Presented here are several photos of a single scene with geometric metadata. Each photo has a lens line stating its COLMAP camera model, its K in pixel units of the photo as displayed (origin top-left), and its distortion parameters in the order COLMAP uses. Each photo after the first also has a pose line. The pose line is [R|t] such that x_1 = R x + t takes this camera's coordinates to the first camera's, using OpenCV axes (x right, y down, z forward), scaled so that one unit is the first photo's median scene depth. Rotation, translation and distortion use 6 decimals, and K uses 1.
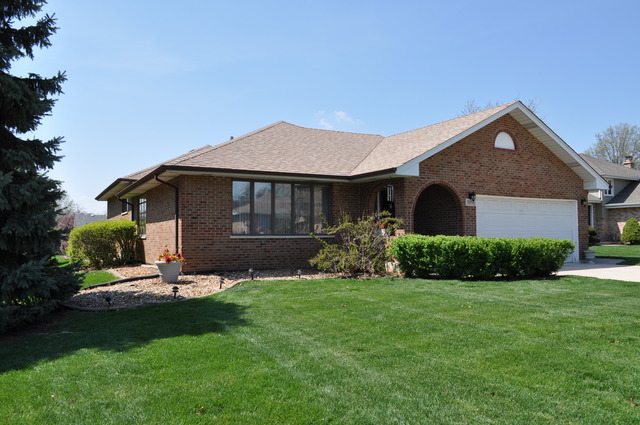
lens RADIAL K [[505.8, 0, 320.0], [0, 505.8, 212.5], [0, 0, 1]] dist [-0.115934, -0.000309]
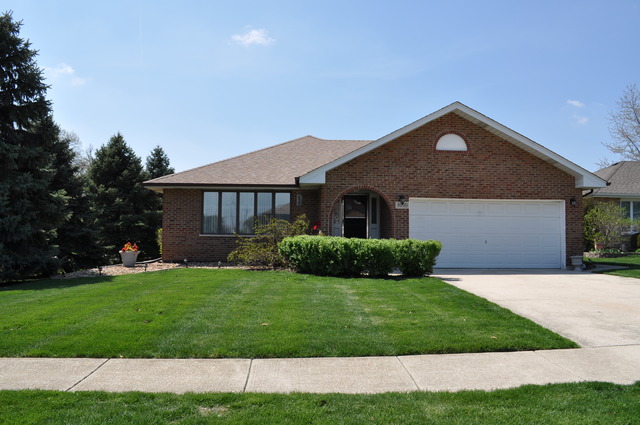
lens RADIAL K [[505.8, 0, 320.0], [0, 505.8, 212.5], [0, 0, 1]] dist [-0.115934, -0.000309]
pose [[0.896267, -0.010388, -0.443393, 0.609079], [0.007694, 0.999939, -0.007874, 0.001924], [0.443448, 0.003645, 0.896293, -0.017926]]
